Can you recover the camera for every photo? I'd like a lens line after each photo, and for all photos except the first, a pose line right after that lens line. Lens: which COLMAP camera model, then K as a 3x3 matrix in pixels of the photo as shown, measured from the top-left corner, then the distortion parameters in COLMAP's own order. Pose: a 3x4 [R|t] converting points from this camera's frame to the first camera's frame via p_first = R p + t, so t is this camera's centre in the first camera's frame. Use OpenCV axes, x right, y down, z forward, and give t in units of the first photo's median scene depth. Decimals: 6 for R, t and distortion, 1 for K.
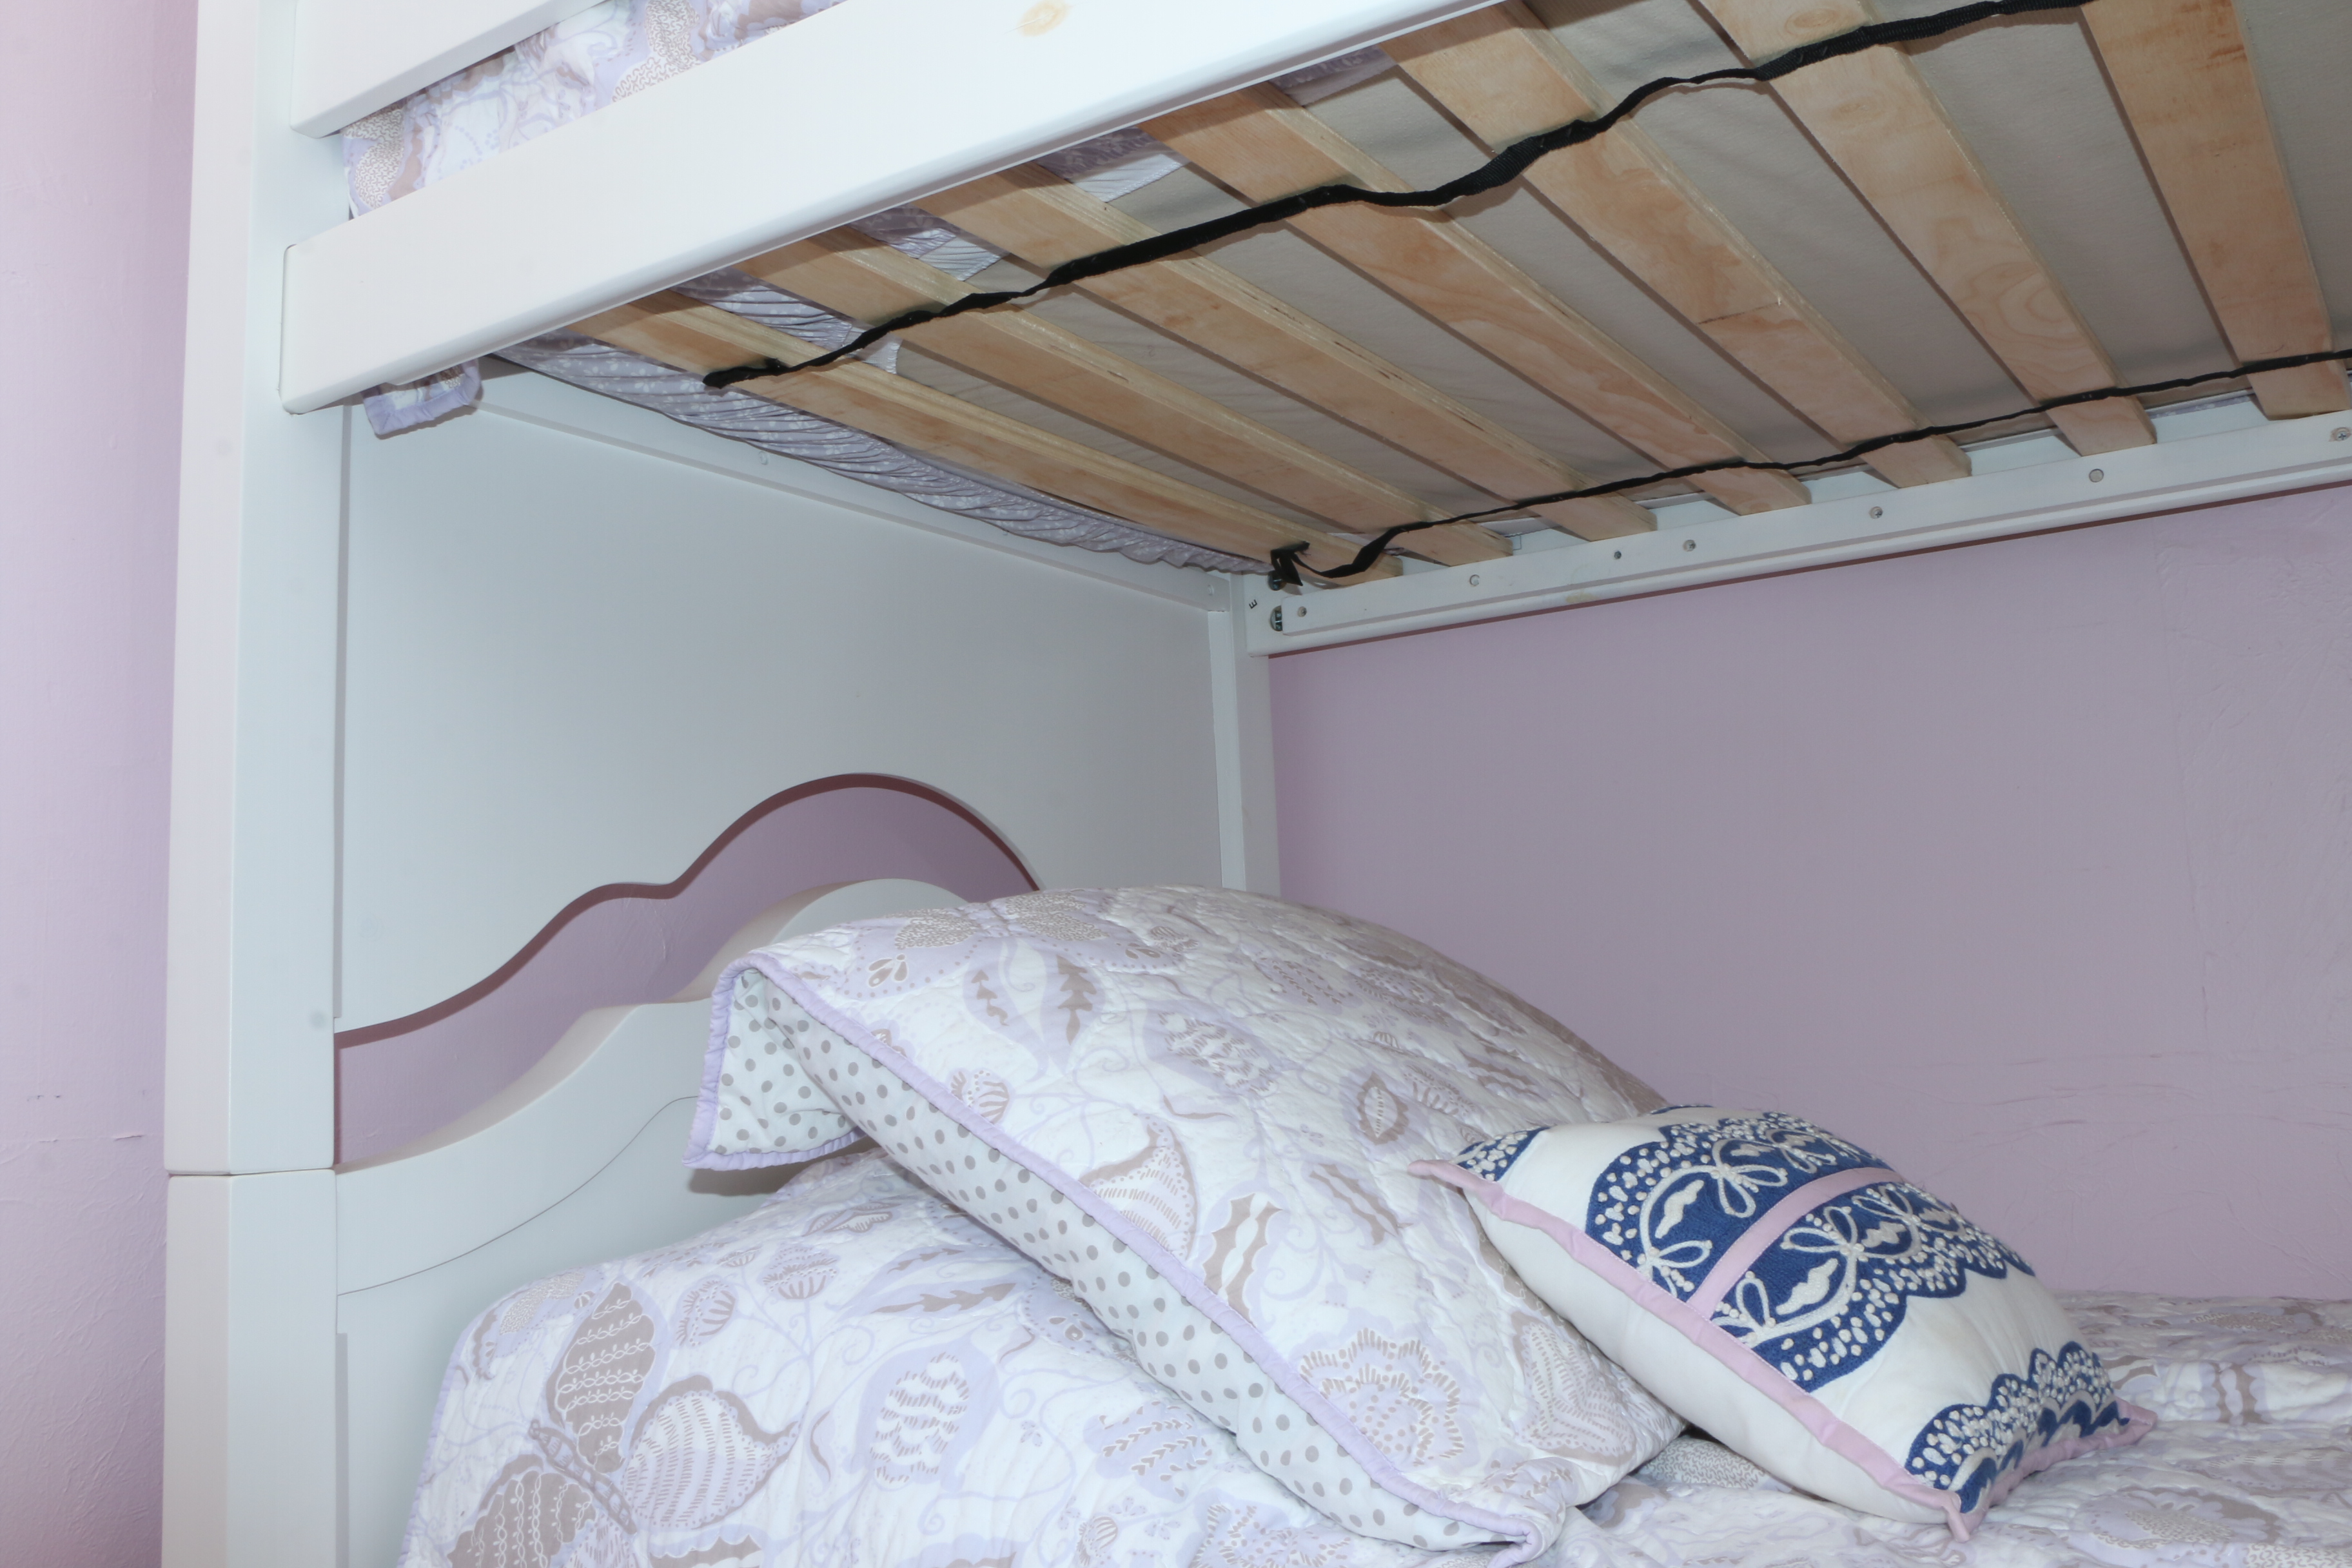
lens RADIAL K [[2126.6, 0, 1180.2], [0, 2126.6, 784.3], [0, 0, 1]] dist [-0.131835, 0.015908]
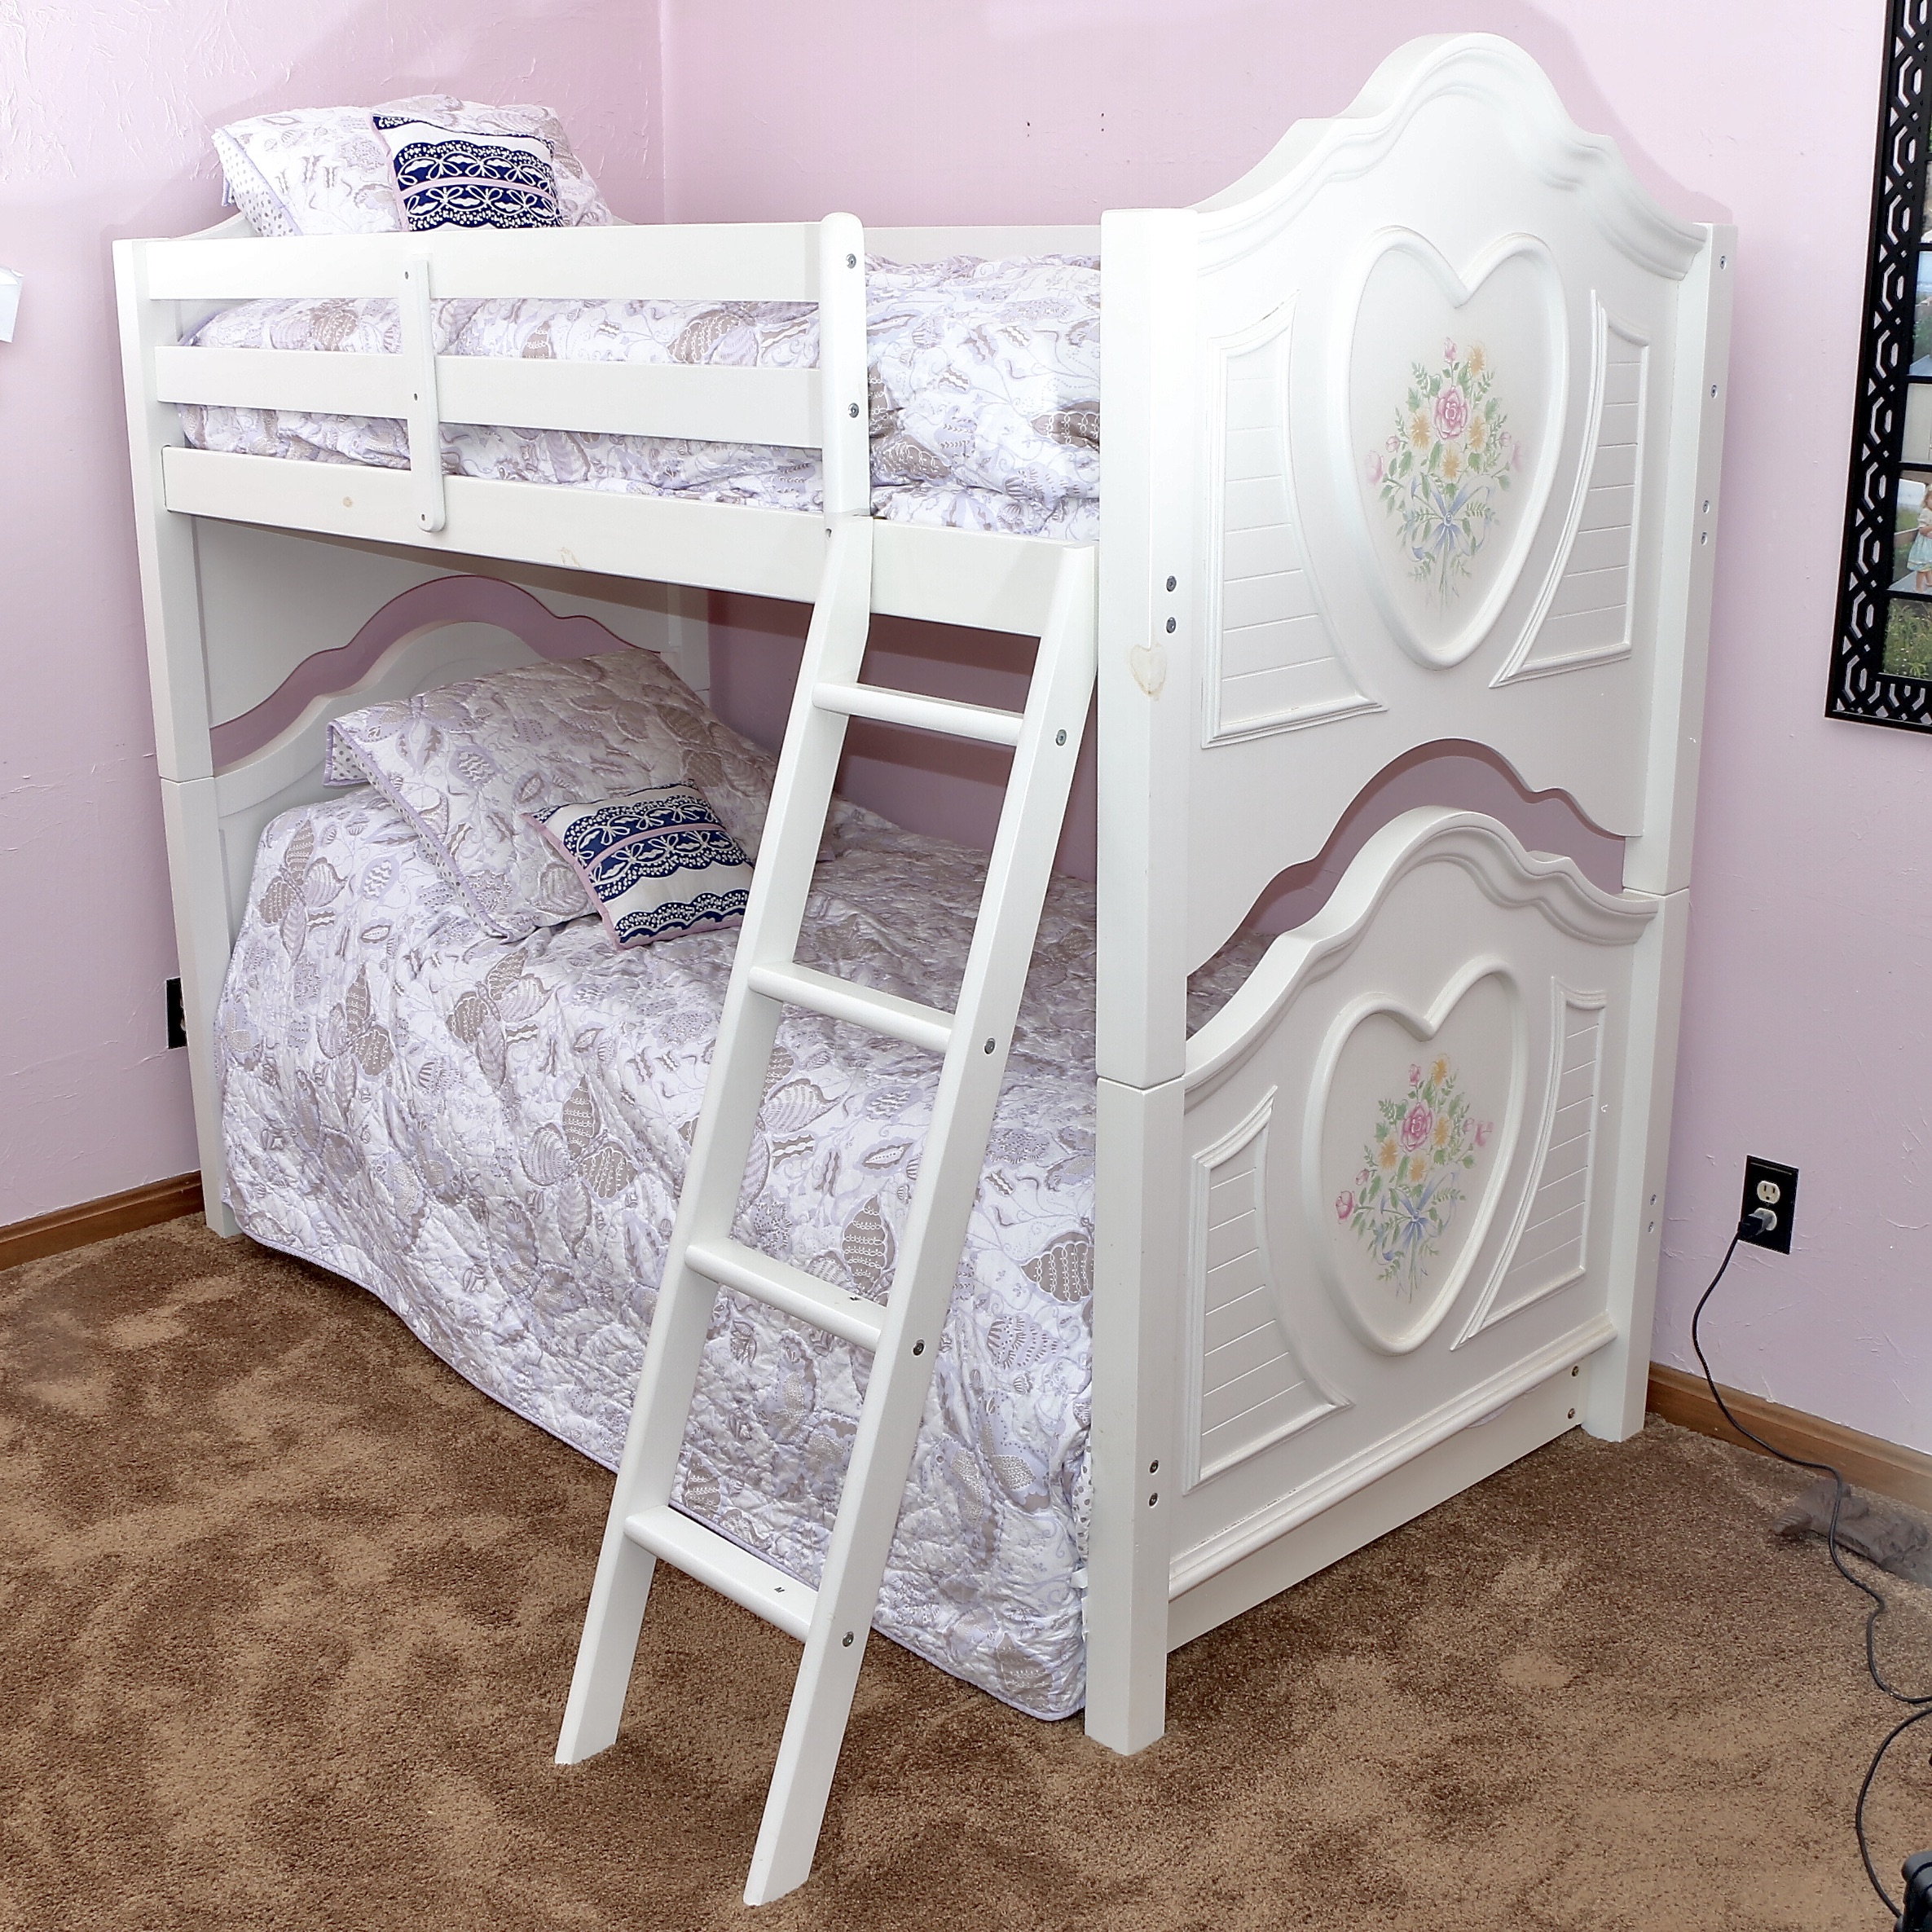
lens RADIAL K [[2370.8, 0, 968.1], [0, 2370.8, 964.3], [0, 0, 1]] dist [-0.086442, 0.000000]
pose [[0.979567, 0.089611, -0.180049, 1.428645], [-0.006399, 0.908683, 0.417438, -1.097620], [0.201014, -0.407756, 0.890690, -2.095456]]
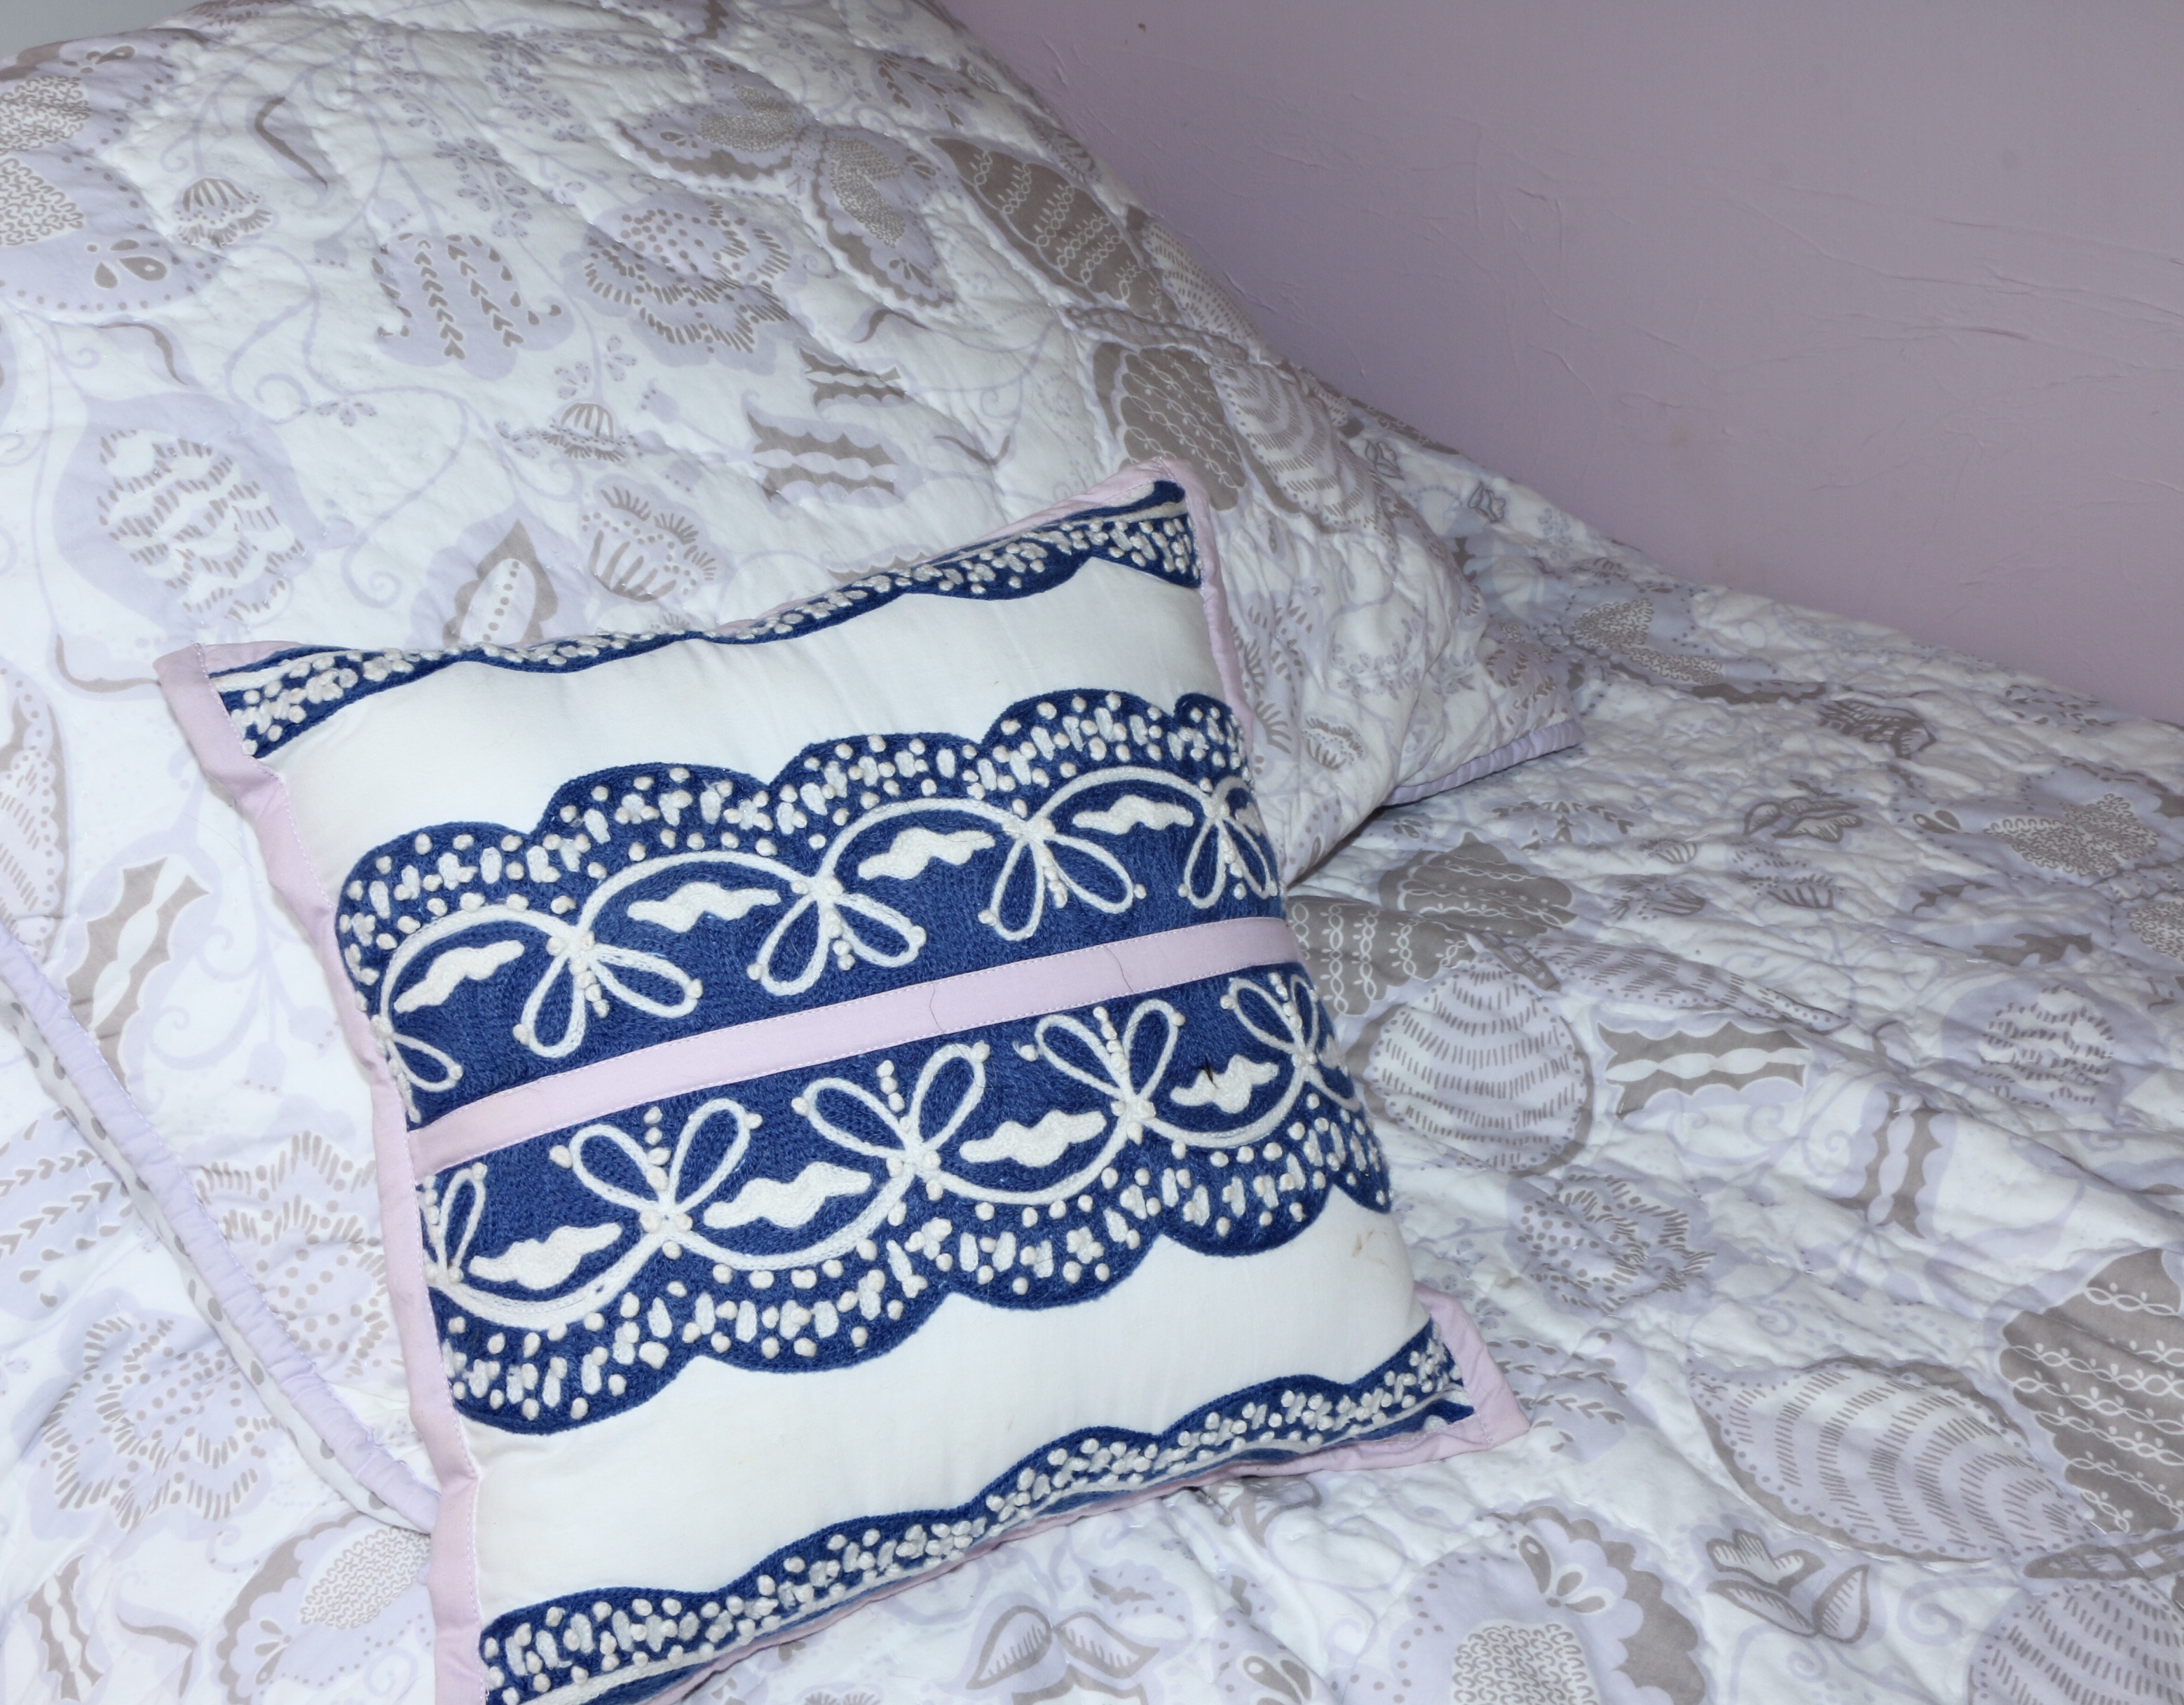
lens RADIAL K [[2479.3, 0, 1090.0], [0, 2479.3, 848.0], [0, 0, 1]] dist [-0.124228, 0.000000]
pose [[0.994317, 0.106097, -0.008812, 0.293049], [-0.079475, 0.794790, 0.601658, -0.233060], [0.070838, -0.597538, 0.798705, 0.478063]]
